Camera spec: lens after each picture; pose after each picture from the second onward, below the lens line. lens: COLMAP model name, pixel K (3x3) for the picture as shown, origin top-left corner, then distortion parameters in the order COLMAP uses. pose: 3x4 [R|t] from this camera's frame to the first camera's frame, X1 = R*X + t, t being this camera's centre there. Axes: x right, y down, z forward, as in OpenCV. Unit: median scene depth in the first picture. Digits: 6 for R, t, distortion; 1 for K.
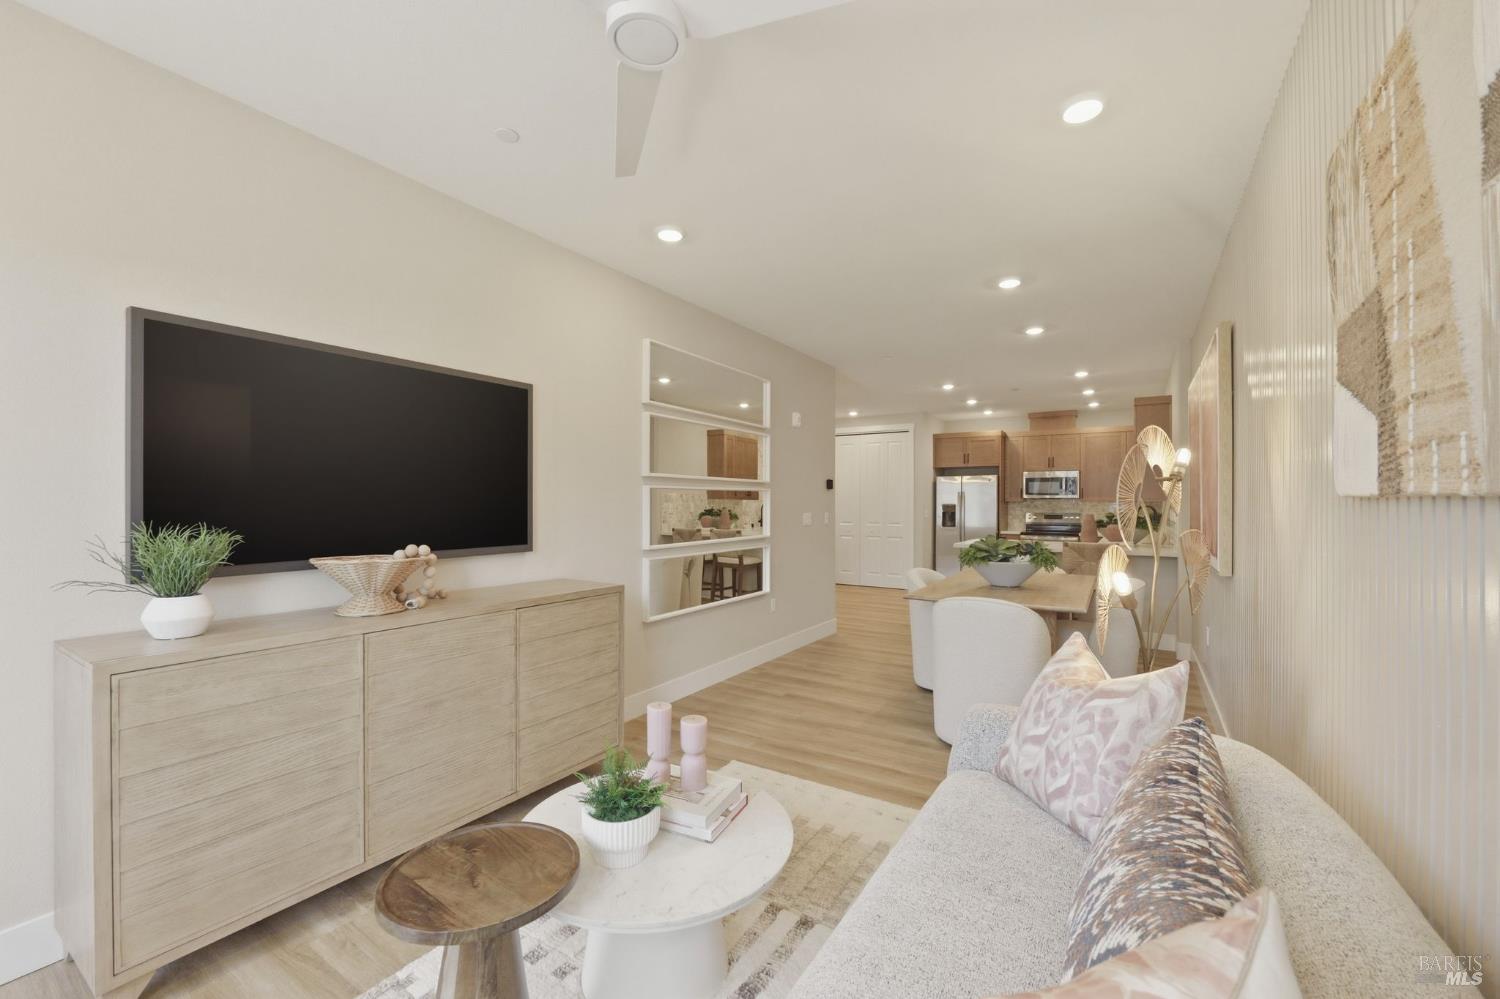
lens RADIAL K [[618.4, 0, 750.0], [0, 618.4, 499.5], [0, 0, 1]] dist [-0.003410, -0.000234]
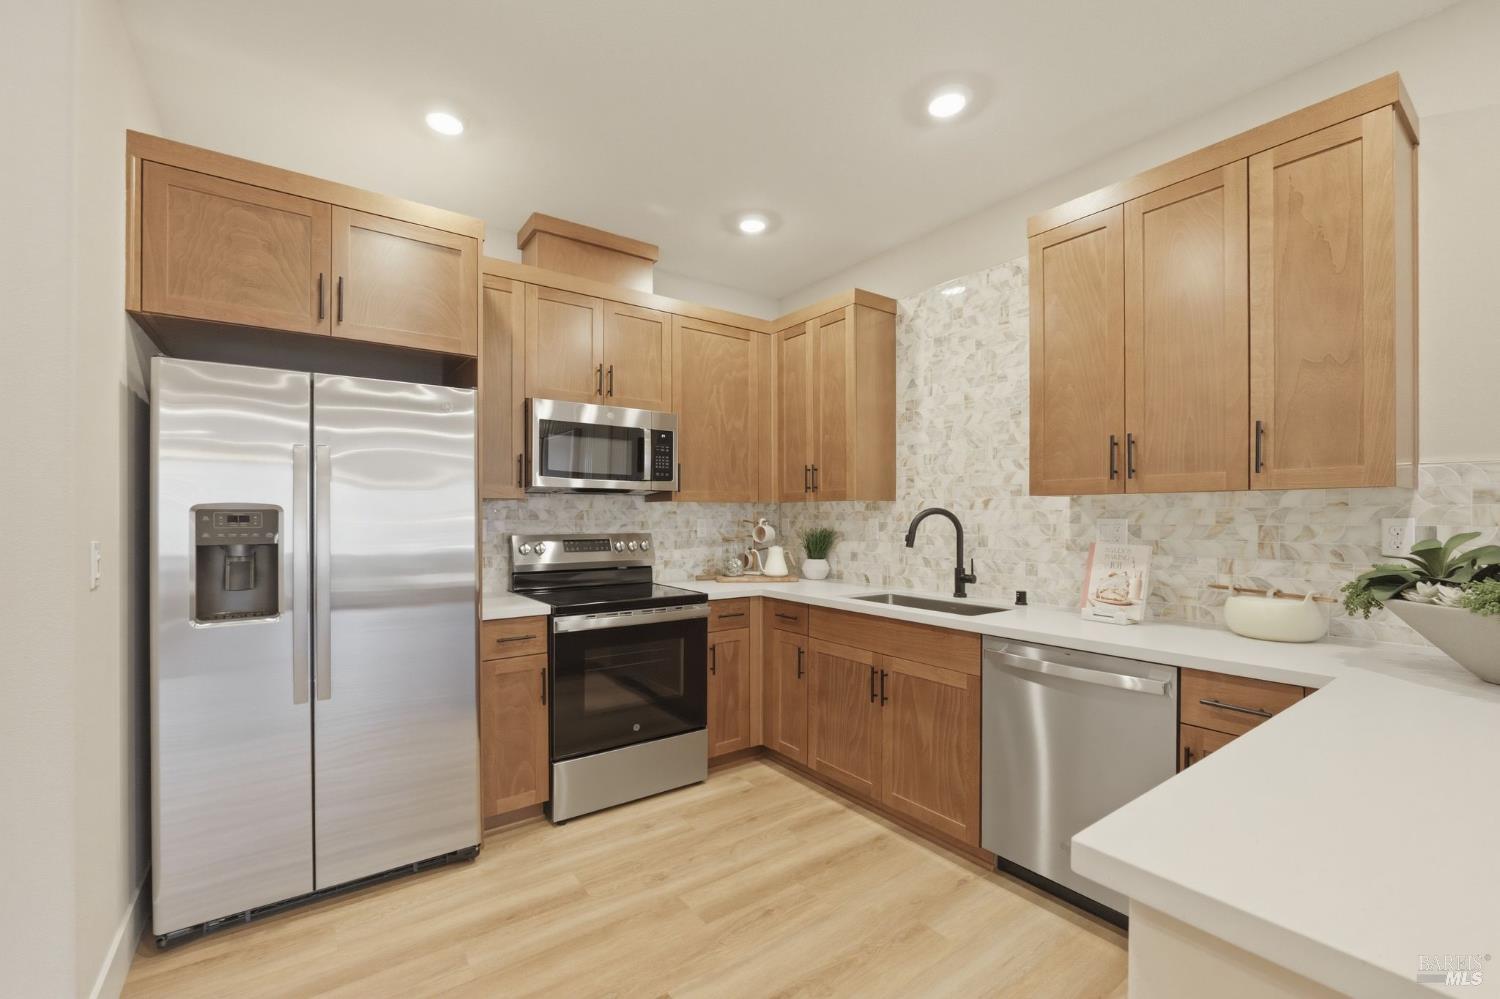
lens RADIAL K [[633.9, 0, 744.9], [0, 633.9, 511.0], [0, 0, 1]] dist [-0.002784, -0.000381]
pose [[0.344371, 0.003252, 0.938828, 0.193679], [-0.003859, 0.999990, -0.002049, 0.009671], [-0.938826, -0.002917, 0.344380, 0.804557]]
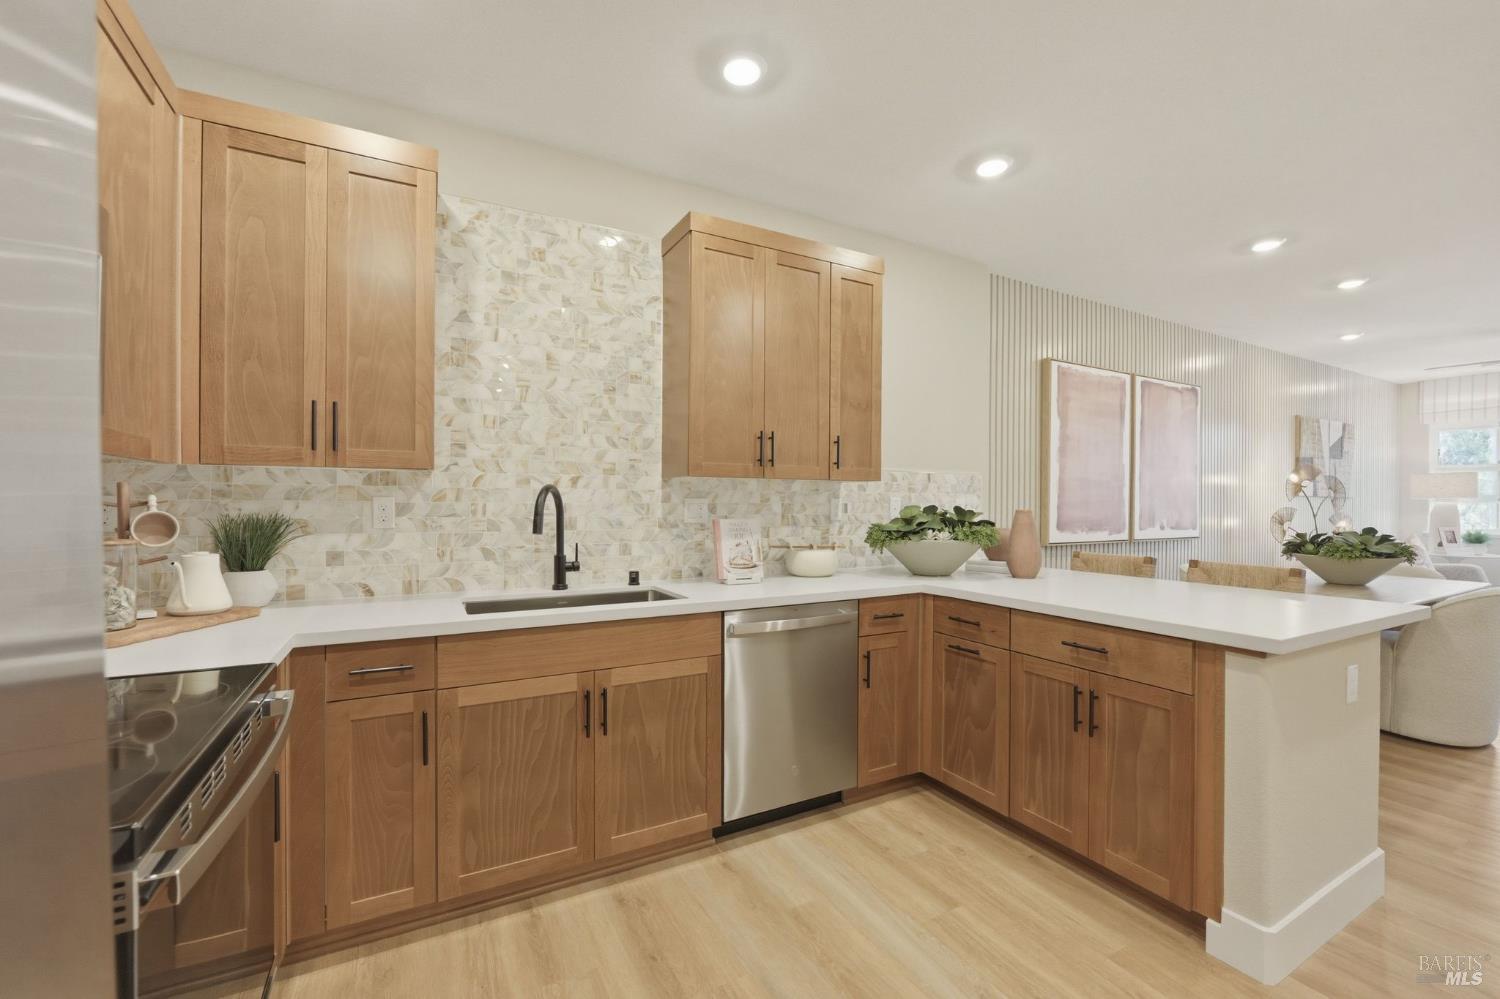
lens RADIAL K [[618.4, 0, 750.0], [0, 618.4, 499.5], [0, 0, 1]] dist [-0.003410, -0.000234]
pose [[-0.885026, -0.004291, 0.465522, 0.308864], [-0.009433, 0.999917, -0.008718, 0.013825], [-0.465446, -0.012107, -0.884994, 0.974606]]
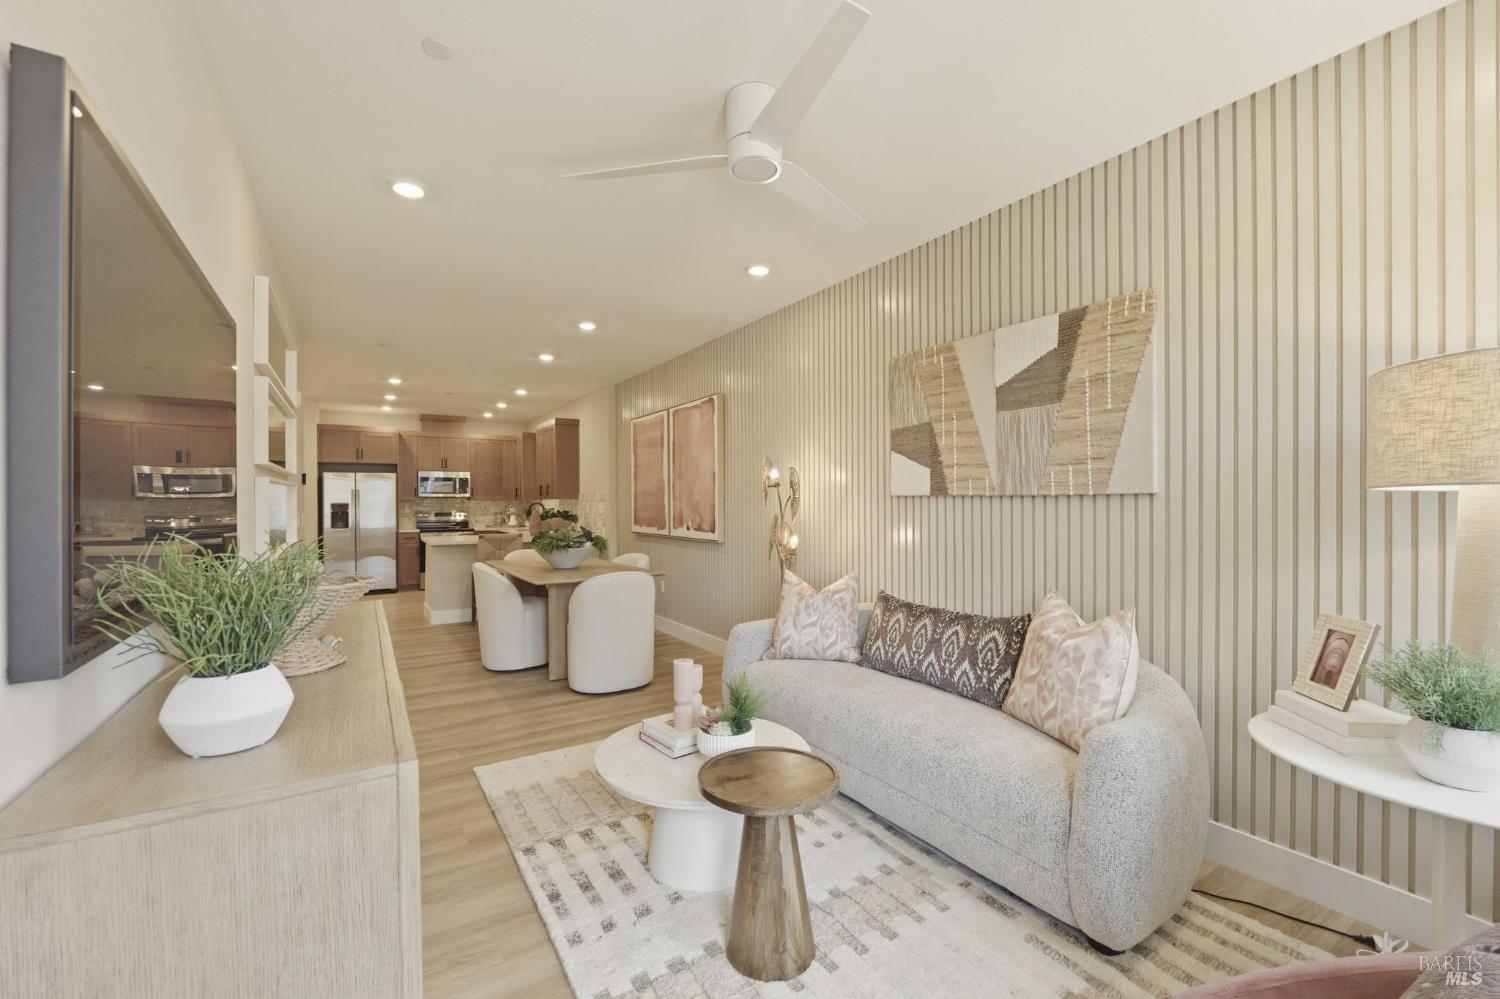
lens RADIAL K [[625.5, 0, 745.5], [0, 625.5, 503.6], [0, 0, 1]] dist [-0.001398, -0.000093]
pose [[0.416322, -0.007309, 0.909188, -0.273877], [-0.000027, 0.999968, 0.008050, 0.000845], [-0.909217, -0.003376, 0.416309, 0.078987]]
